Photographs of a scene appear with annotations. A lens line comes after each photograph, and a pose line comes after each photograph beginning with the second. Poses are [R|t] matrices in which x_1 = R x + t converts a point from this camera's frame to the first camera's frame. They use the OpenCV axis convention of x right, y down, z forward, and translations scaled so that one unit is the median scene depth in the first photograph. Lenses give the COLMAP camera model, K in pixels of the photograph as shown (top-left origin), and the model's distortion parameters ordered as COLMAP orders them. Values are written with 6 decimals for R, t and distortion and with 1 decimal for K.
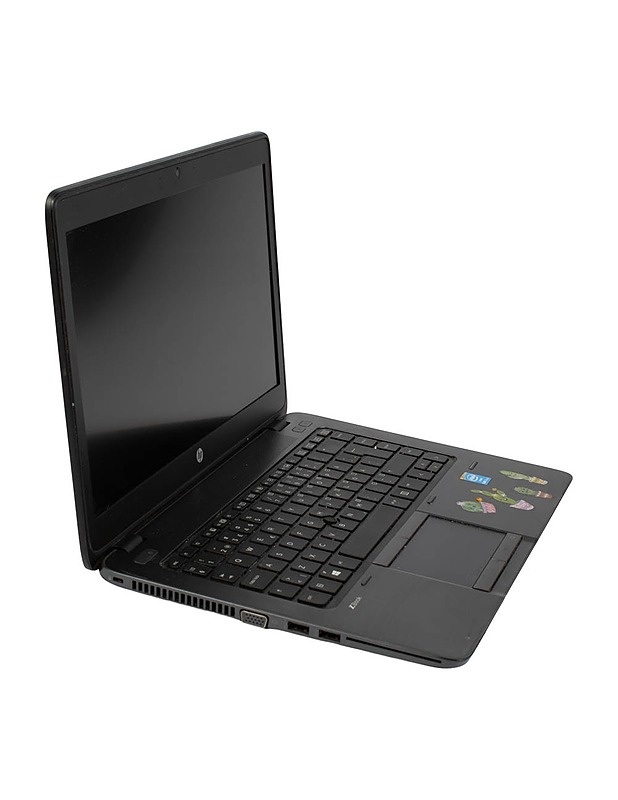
lens RADIAL K [[2370.3, 0, 309.0], [0, 2370.3, 400.0], [0, 0, 1]] dist [-0.058743, 0.056380]
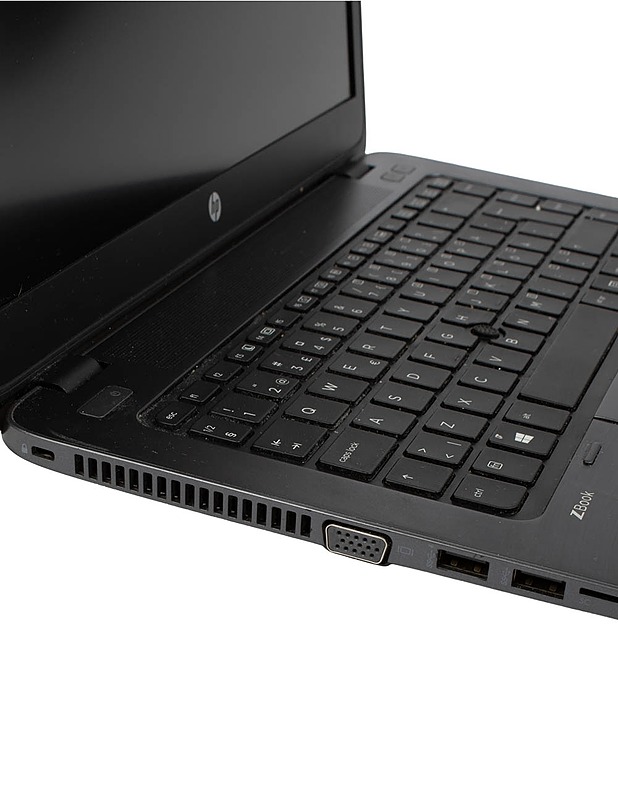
lens RADIAL K [[2370.3, 0, 309.0], [0, 2370.3, 400.0], [0, 0, 1]] dist [-0.058743, 0.056380]
pose [[0.999942, 0.000465, 0.010741, -0.033956], [-0.001011, 0.998706, 0.050853, 0.041641], [-0.010704, -0.050861, 0.998648, 0.533341]]
